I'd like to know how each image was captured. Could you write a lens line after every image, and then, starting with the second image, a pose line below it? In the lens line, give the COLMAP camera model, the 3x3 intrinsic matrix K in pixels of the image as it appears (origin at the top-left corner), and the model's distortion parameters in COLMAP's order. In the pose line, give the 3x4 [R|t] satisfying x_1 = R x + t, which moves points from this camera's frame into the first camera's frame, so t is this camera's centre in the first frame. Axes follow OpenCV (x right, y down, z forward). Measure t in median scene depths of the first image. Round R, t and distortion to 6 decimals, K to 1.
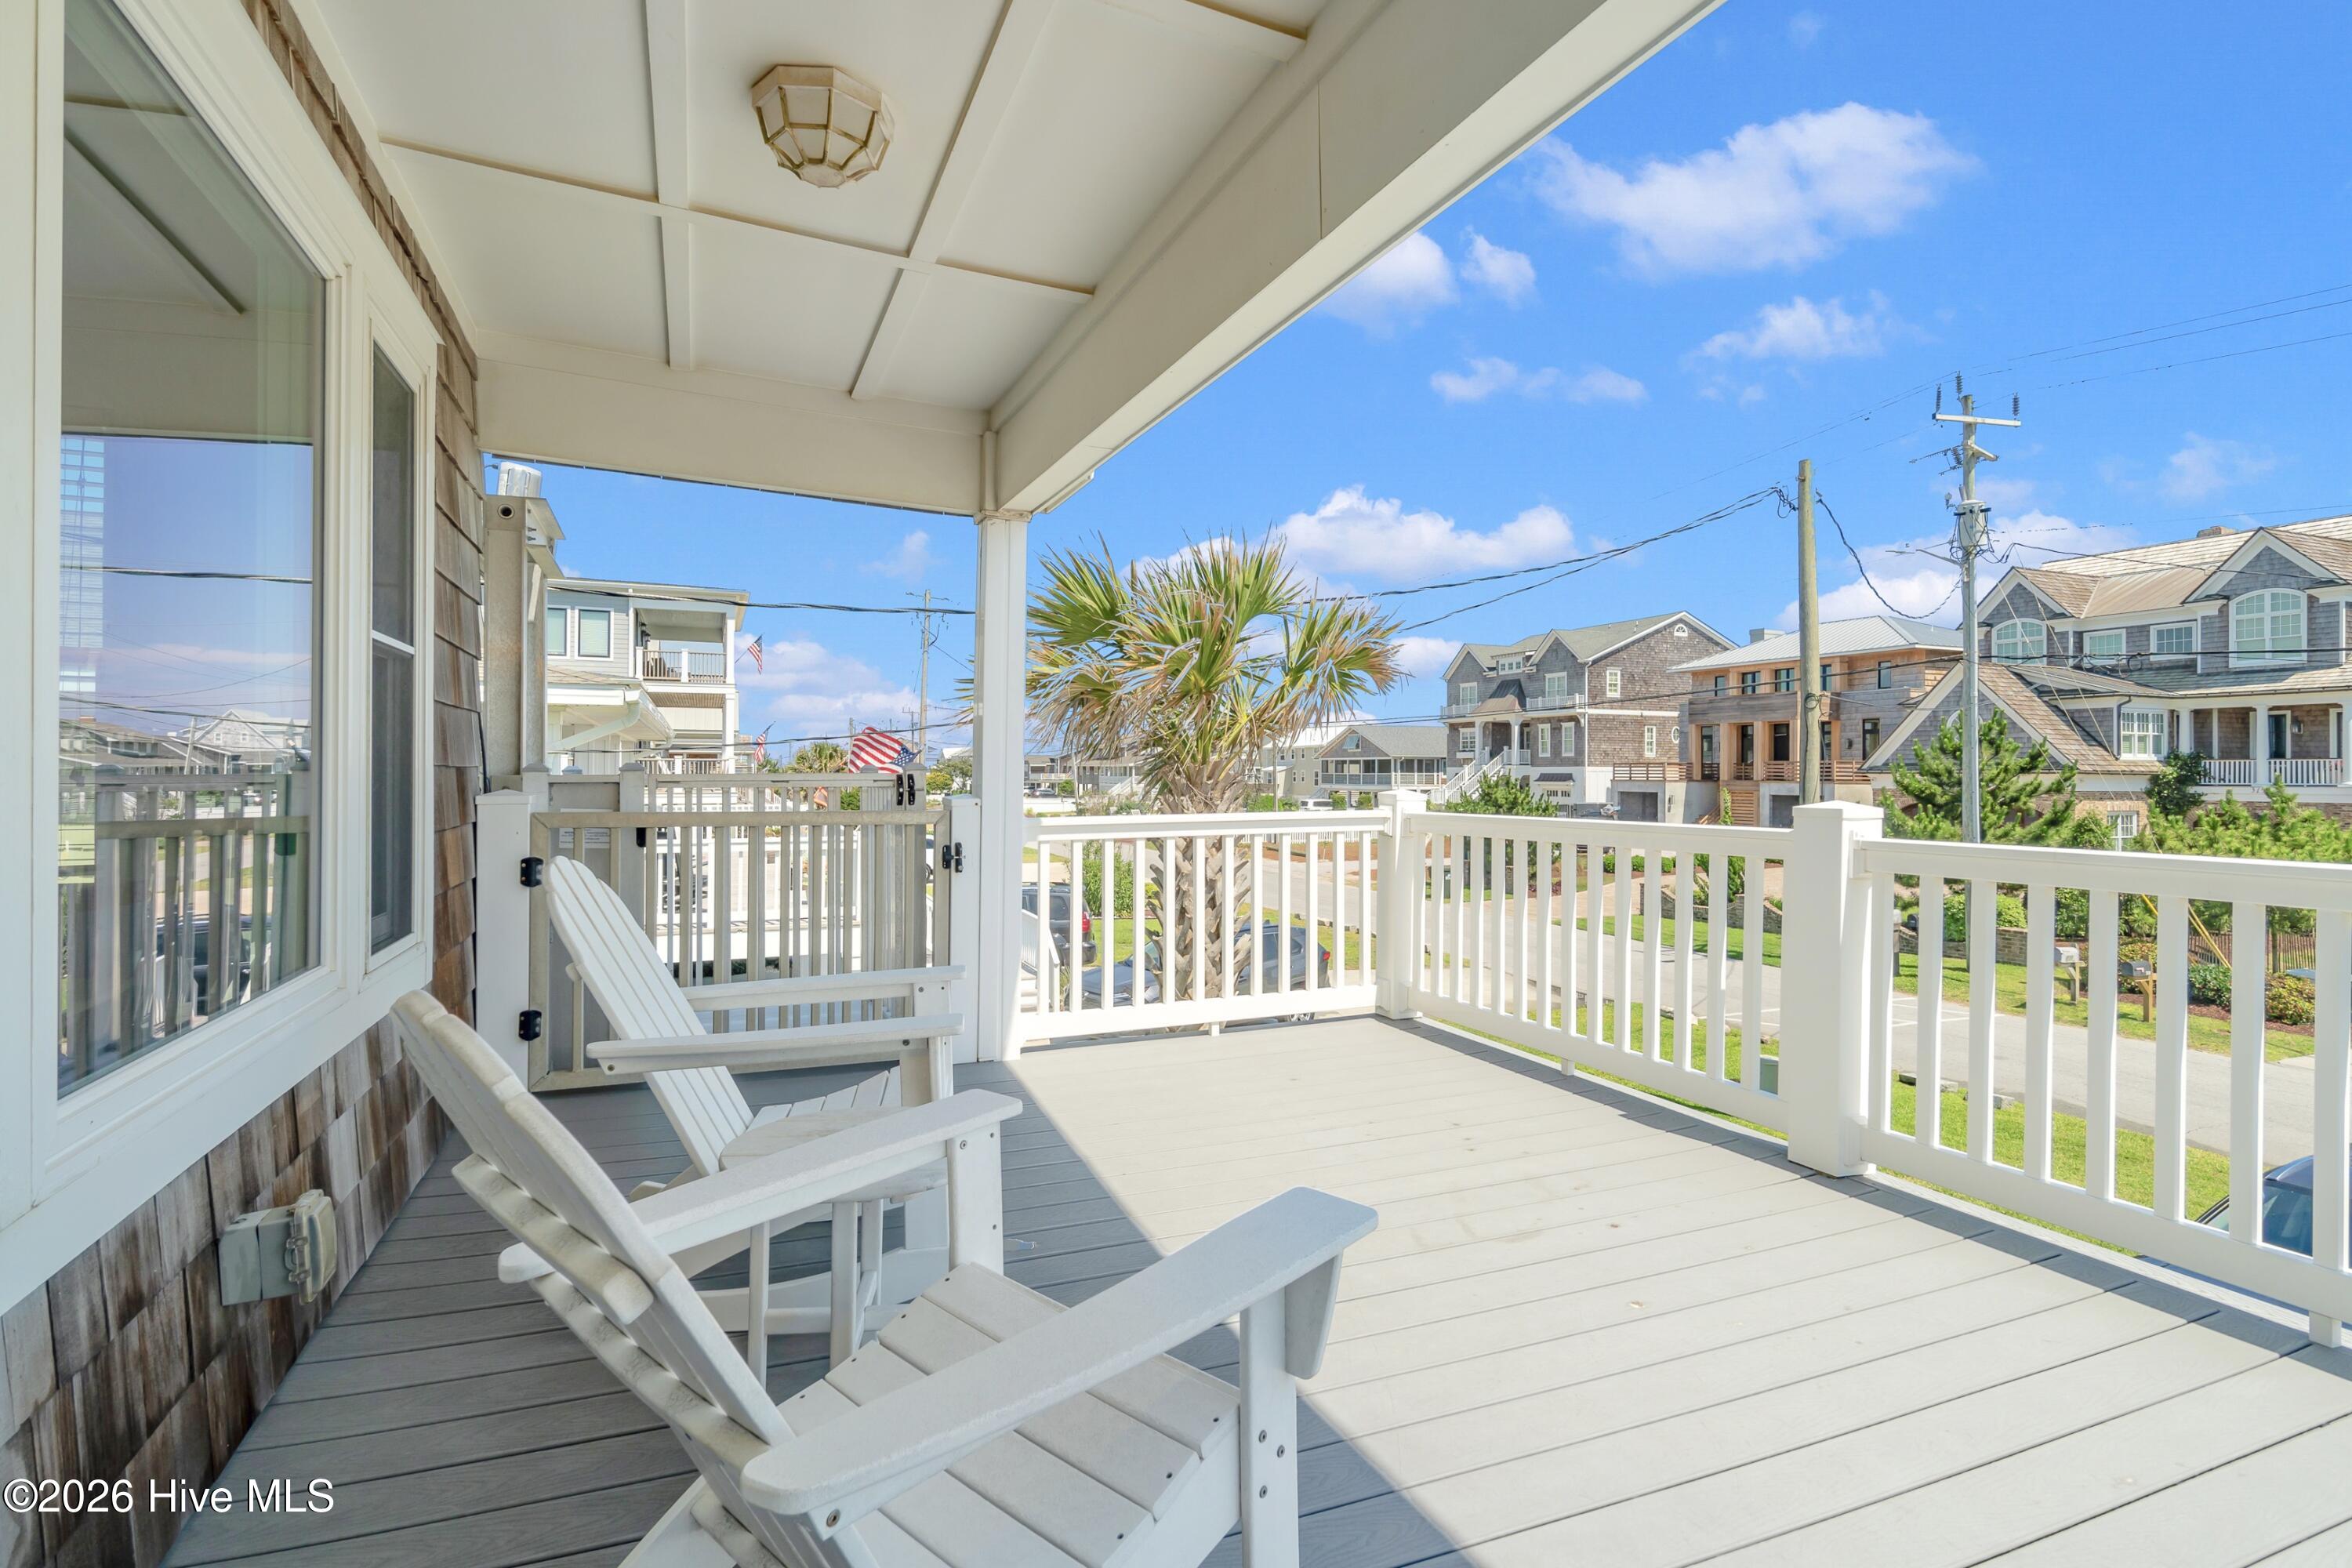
lens RADIAL K [[1147.8, 0, 1179.3], [0, 1147.8, 779.9], [0, 0, 1]] dist [-0.000890, -0.000204]
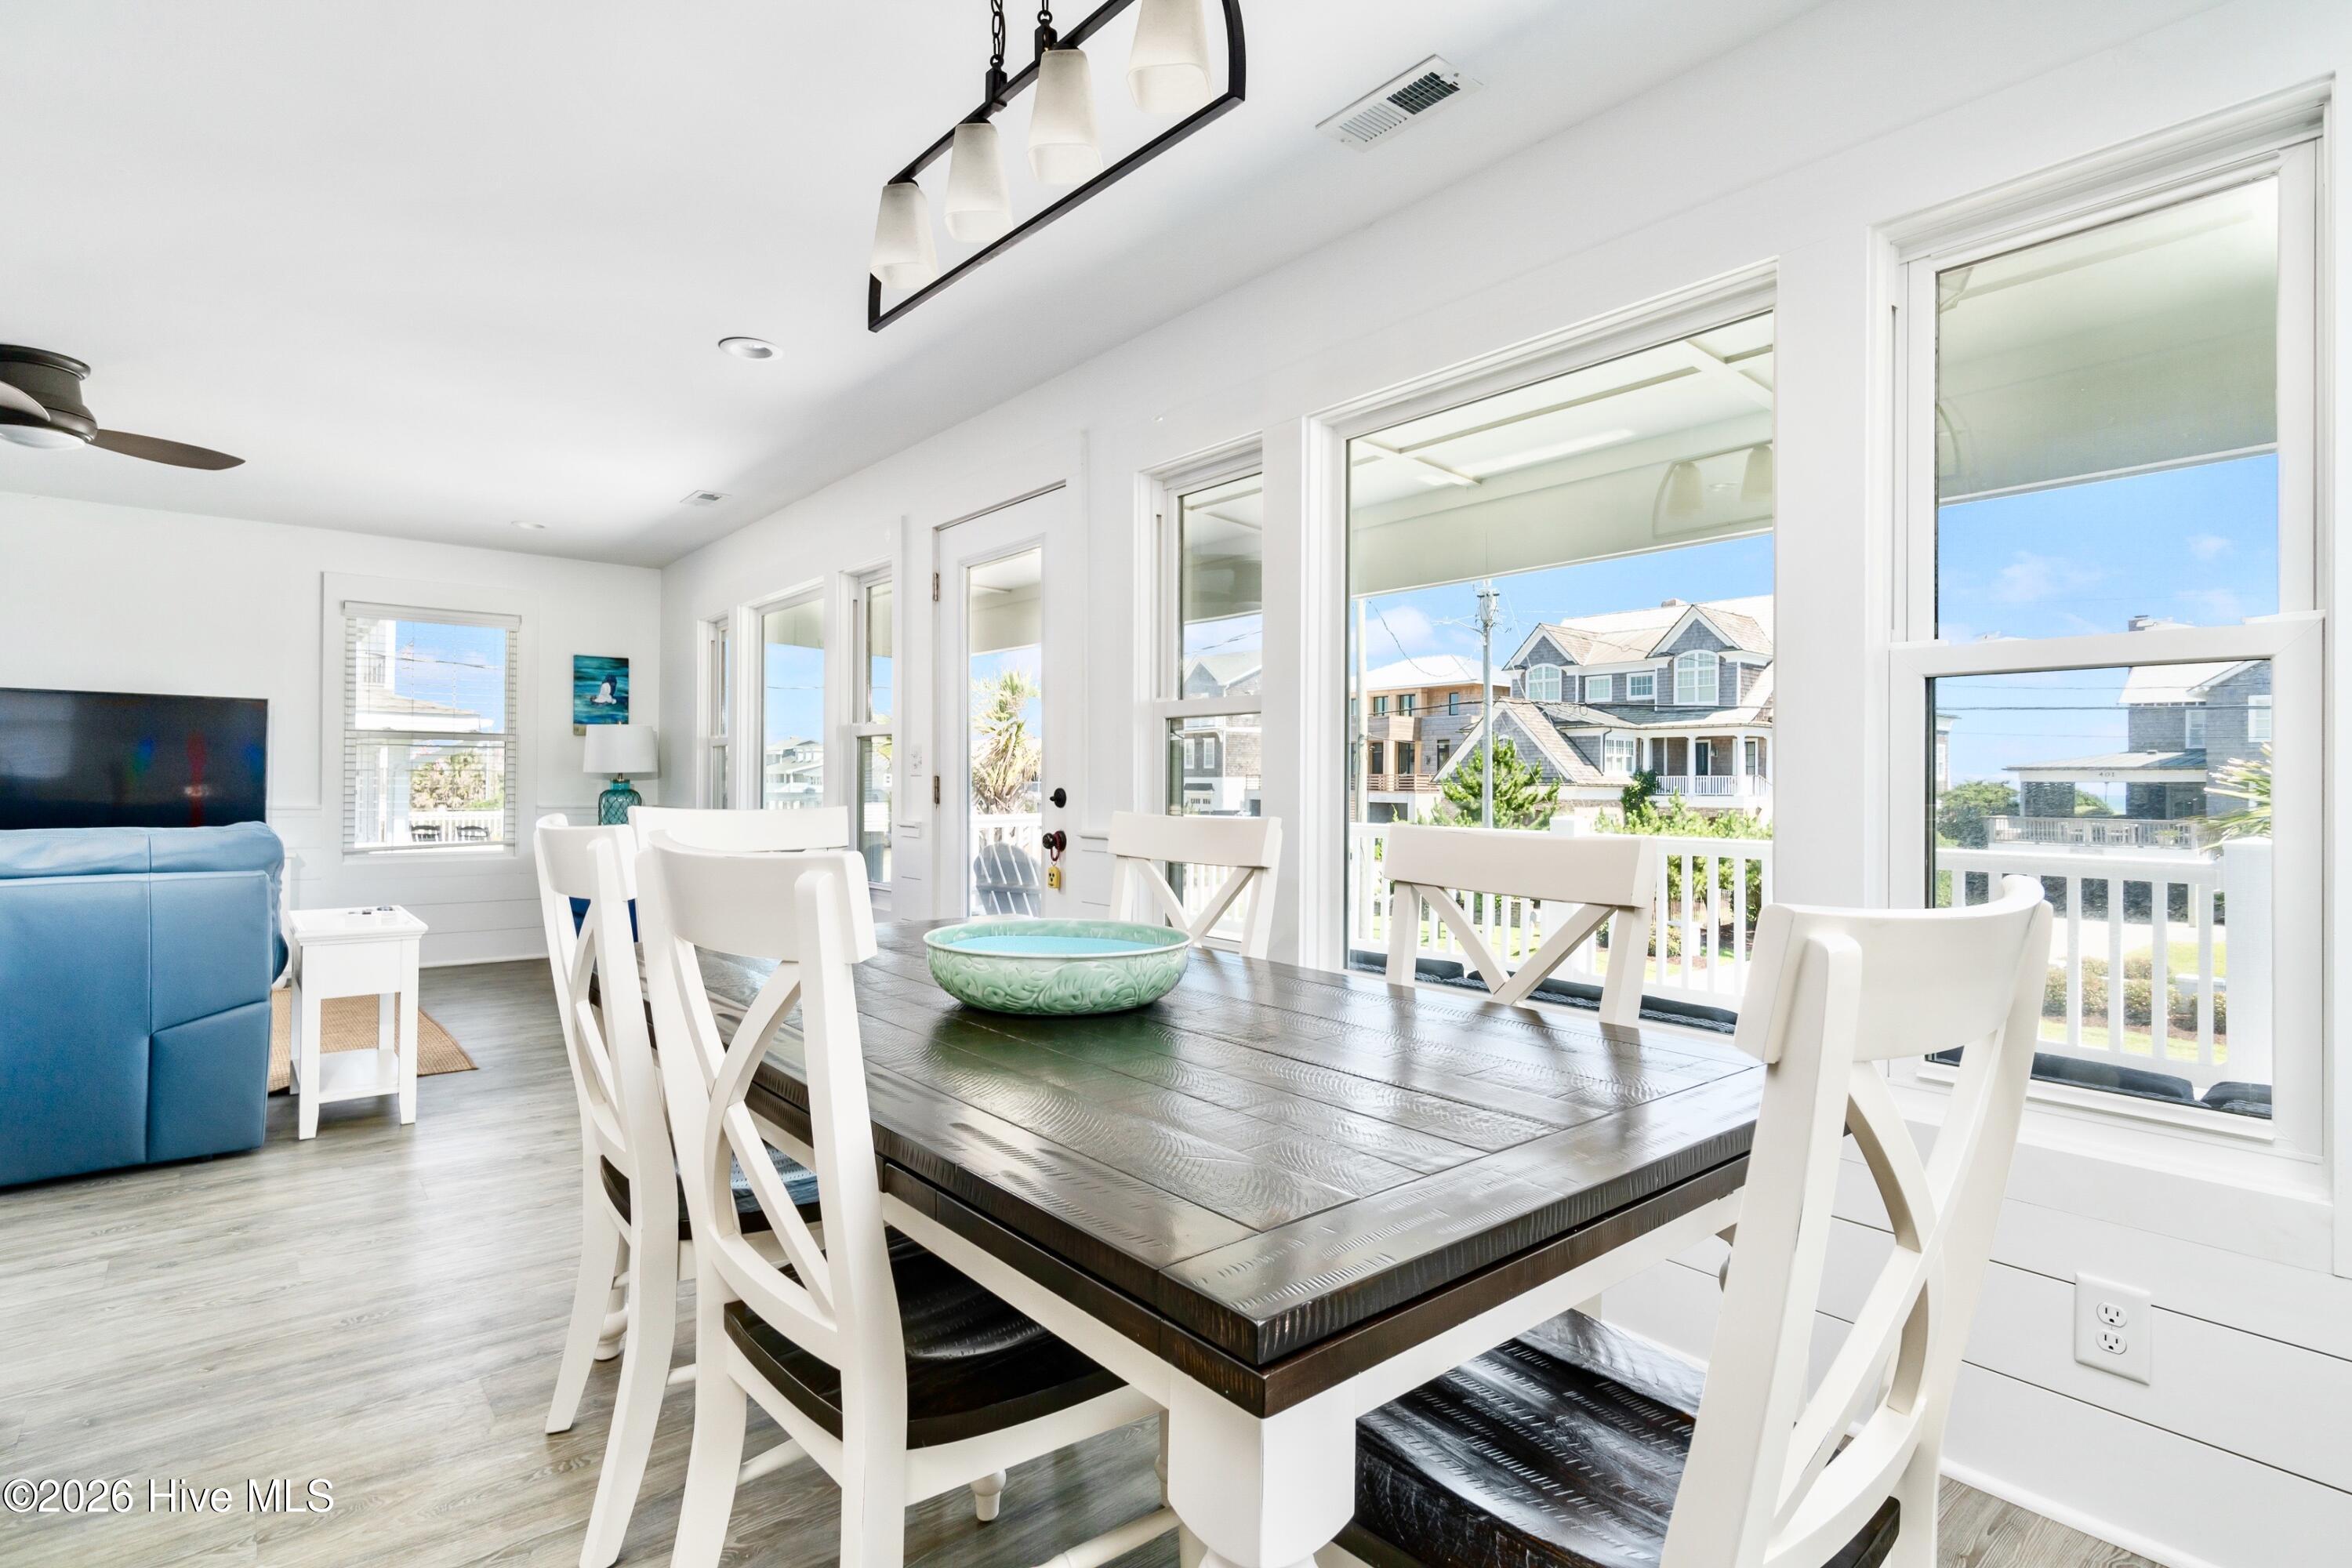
lens RADIAL K [[1147.8, 0, 1169.7], [0, 1147.8, 788.9], [0, 0, 1]] dist [-0.000890, -0.000204]
pose [[0.958004, 0.001695, 0.286751, -0.037612], [-0.002132, 0.999997, 0.001211, -0.002480], [-0.286748, -0.001771, 0.958004, -0.120427]]
